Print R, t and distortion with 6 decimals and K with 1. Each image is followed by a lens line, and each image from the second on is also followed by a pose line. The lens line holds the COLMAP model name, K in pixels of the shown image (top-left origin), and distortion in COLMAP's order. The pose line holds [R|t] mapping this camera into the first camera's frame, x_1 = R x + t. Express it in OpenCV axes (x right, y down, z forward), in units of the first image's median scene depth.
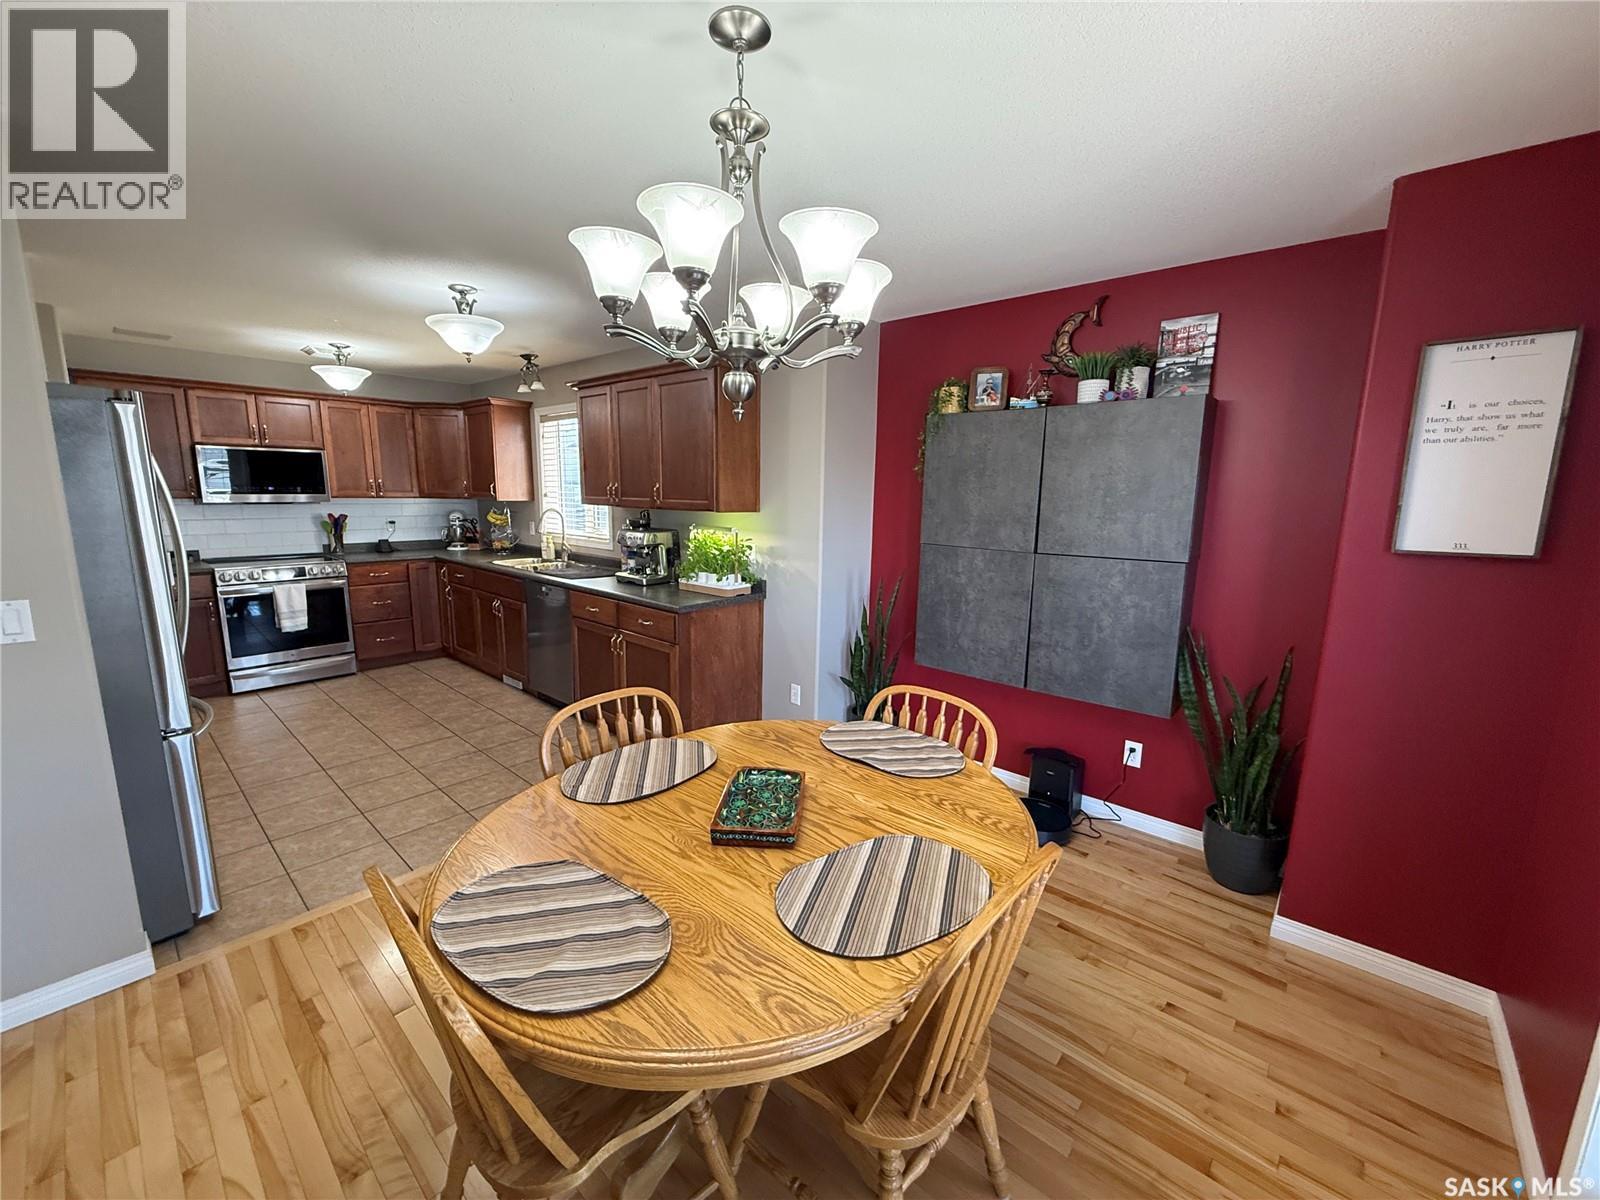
lens RADIAL K [[637.3, 0, 798.8], [0, 637.3, 600.4], [0, 0, 1]] dist [-0.000211, 0.000025]
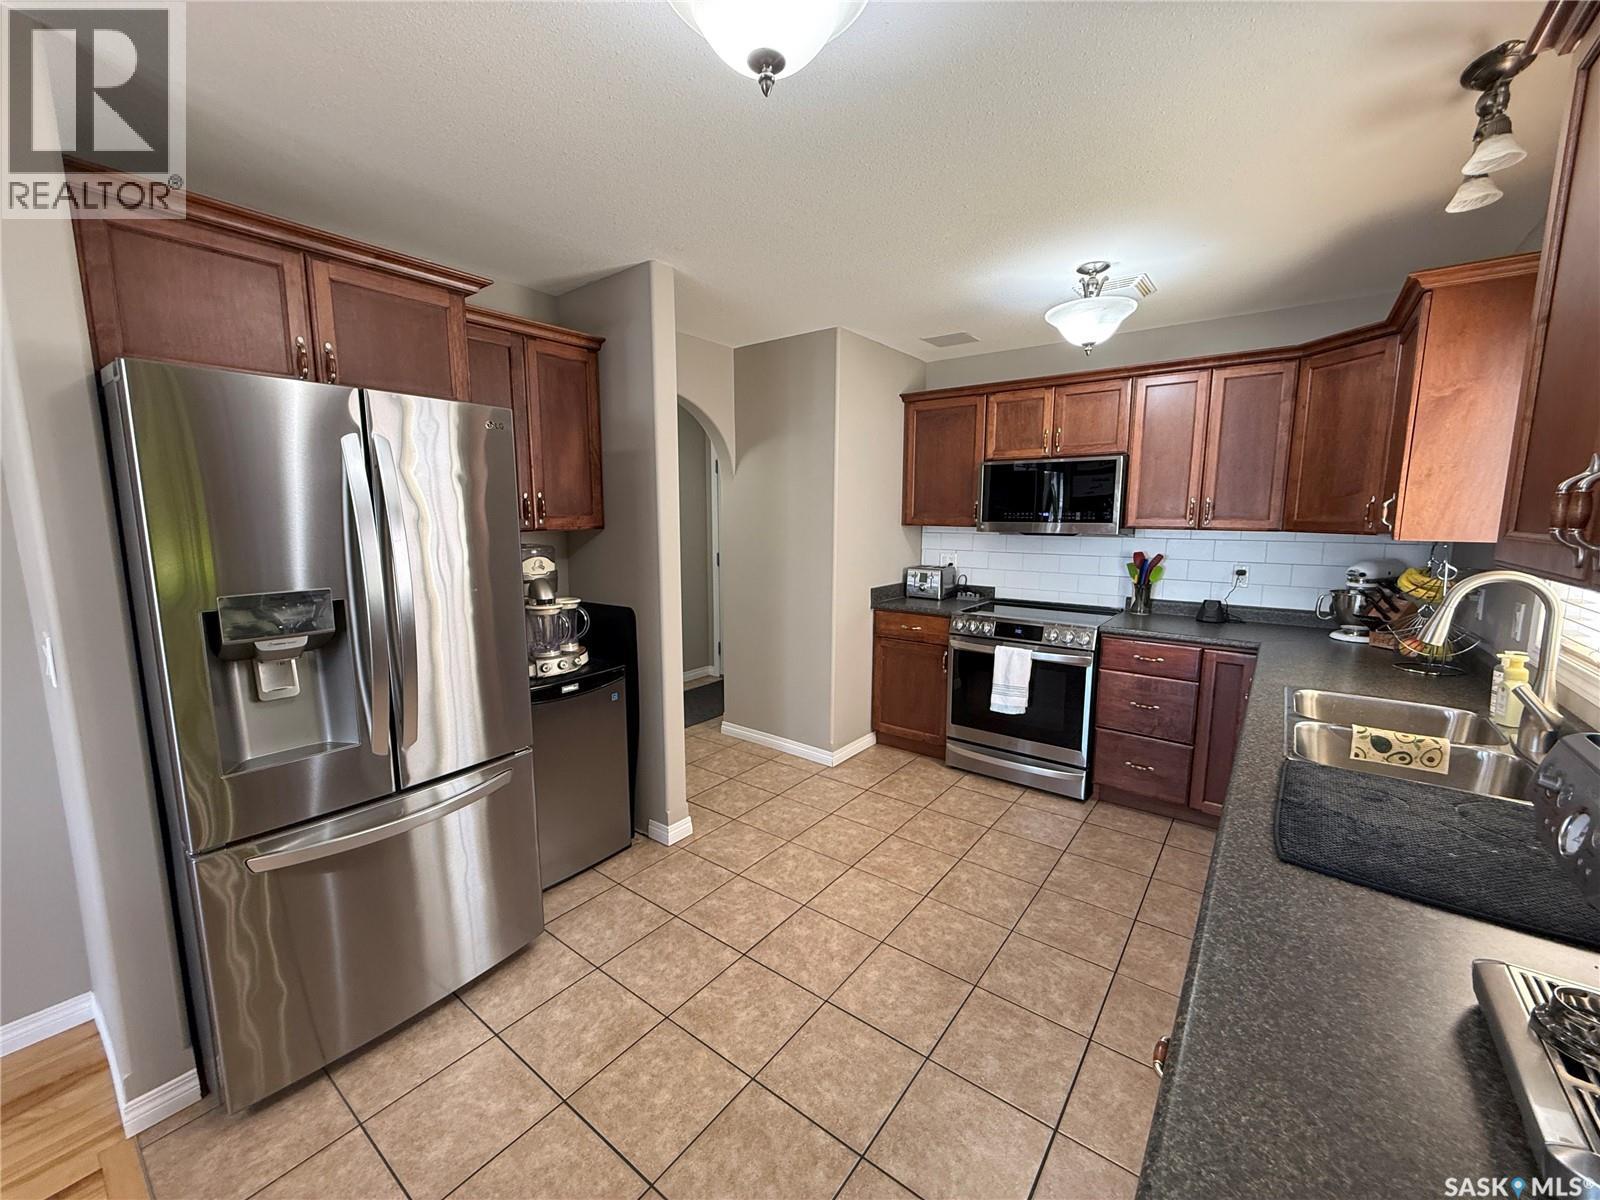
lens RADIAL K [[637.3, 0, 798.8], [0, 637.3, 600.4], [0, 0, 1]] dist [-0.000211, 0.000025]
pose [[0.074141, 0.123597, -0.989559, -0.122370], [-0.172543, 0.978915, 0.109339, -0.115628], [0.982208, 0.162635, 0.093904, 0.702676]]
